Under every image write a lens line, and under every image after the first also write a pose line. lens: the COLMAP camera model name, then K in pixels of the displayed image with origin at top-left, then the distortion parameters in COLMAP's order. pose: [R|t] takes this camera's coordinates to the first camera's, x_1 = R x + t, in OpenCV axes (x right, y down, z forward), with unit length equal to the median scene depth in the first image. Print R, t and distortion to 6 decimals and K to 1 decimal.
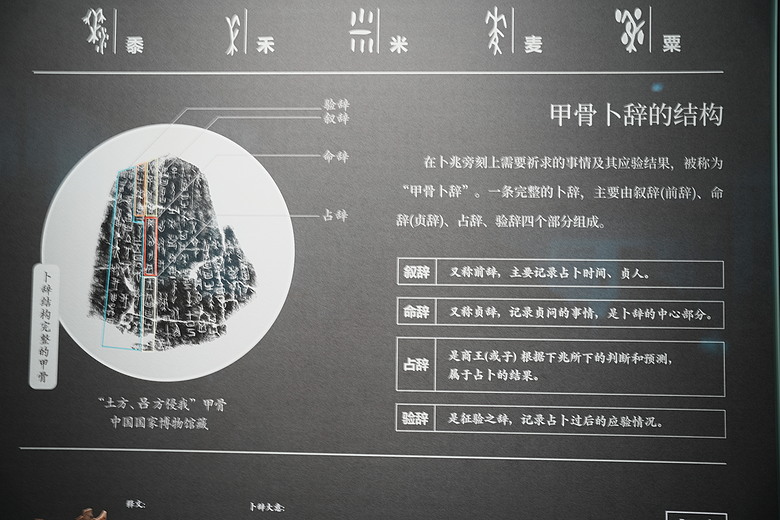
lens RADIAL K [[741.6, 0, 390.0], [0, 741.6, 260.7], [0, 0, 1]] dist [0.013493, 0.000000]
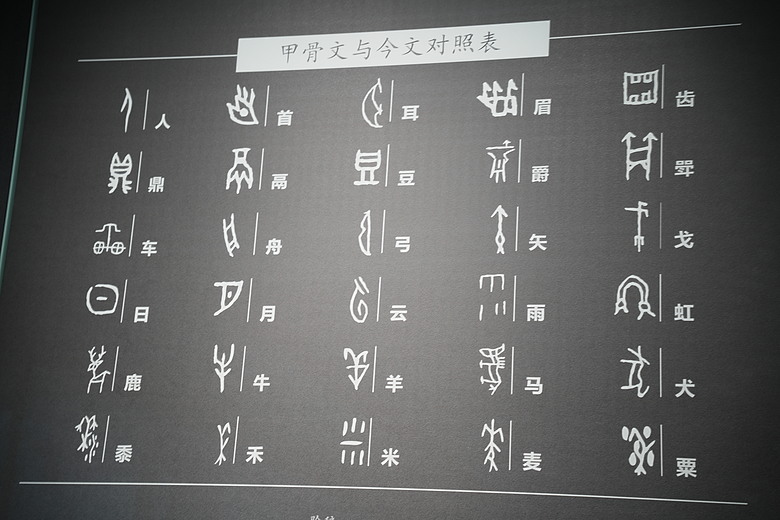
lens RADIAL K [[1375.6, 0, 389.3], [0, 1375.6, 259.7], [0, 0, 1]] dist [0.373848, 0.000000]
pose [[0.994206, 0.082302, 0.069142, -0.132776], [-0.059178, 0.956067, -0.287114, -0.025033], [-0.089734, 0.281359, 0.955398, -0.760206]]
